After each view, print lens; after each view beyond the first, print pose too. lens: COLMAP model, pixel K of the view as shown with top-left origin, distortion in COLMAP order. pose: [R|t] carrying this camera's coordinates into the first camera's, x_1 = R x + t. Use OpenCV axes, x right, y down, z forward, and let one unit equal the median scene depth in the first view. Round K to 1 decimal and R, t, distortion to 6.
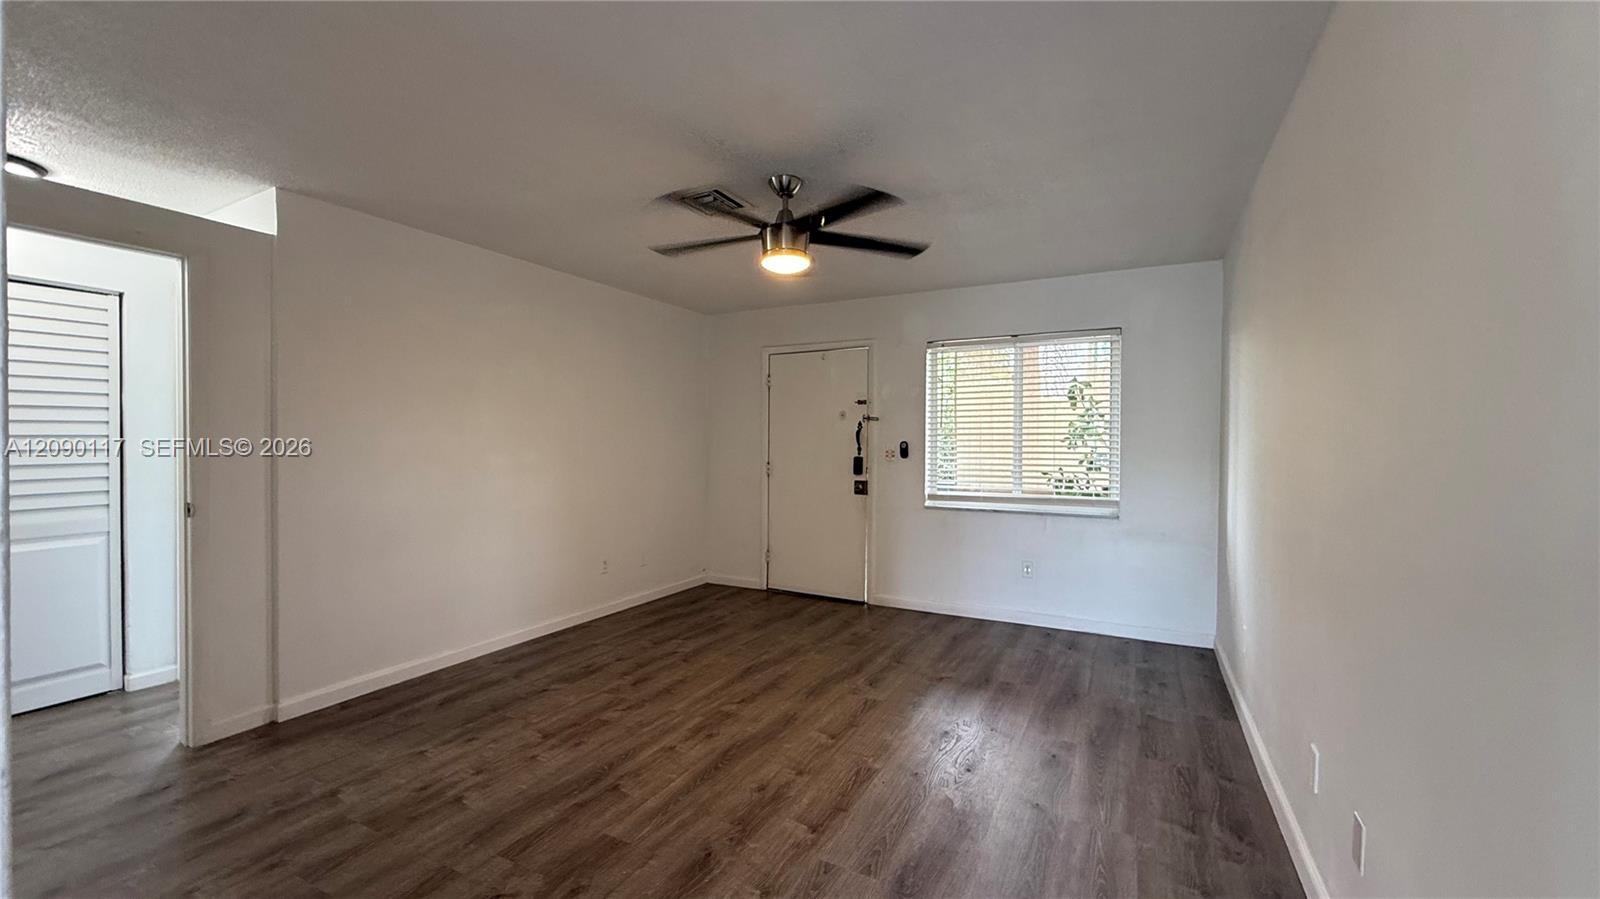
lens RADIAL K [[651.6, 0, 795.6], [0, 651.6, 452.1], [0, 0, 1]] dist [-0.000805, 0.000007]
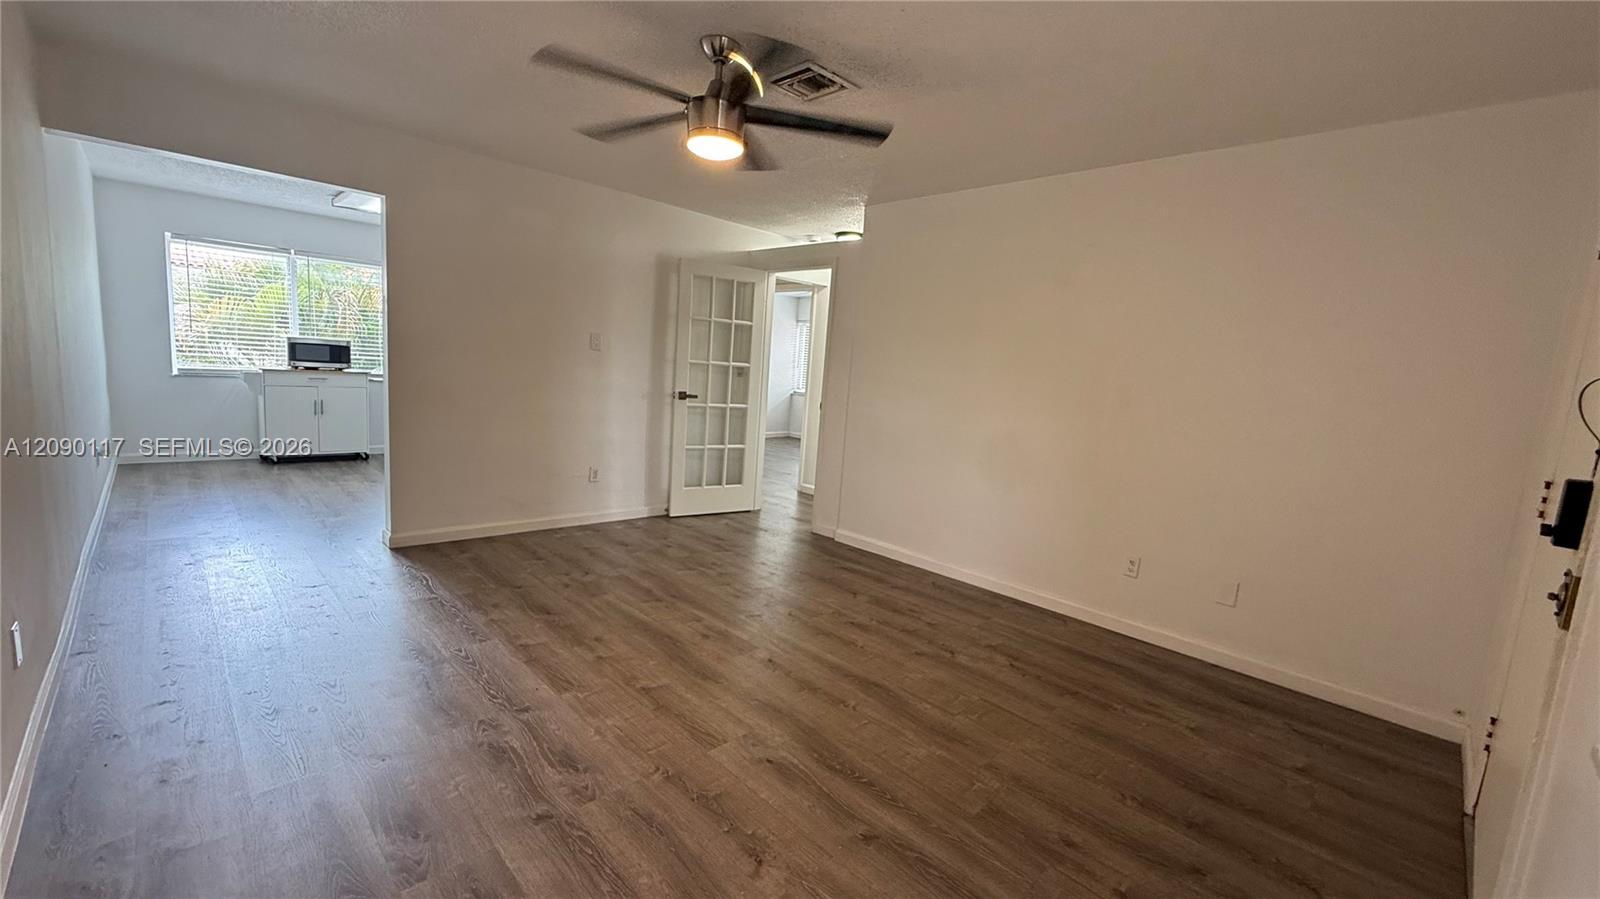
lens RADIAL K [[651.6, 0, 795.6], [0, 651.6, 452.1], [0, 0, 1]] dist [-0.000805, 0.000007]
pose [[-0.318502, 0.100682, -0.942560, 0.647029], [-0.085959, 0.987179, 0.134495, -0.016810], [0.944017, 0.123858, -0.305764, 1.152732]]
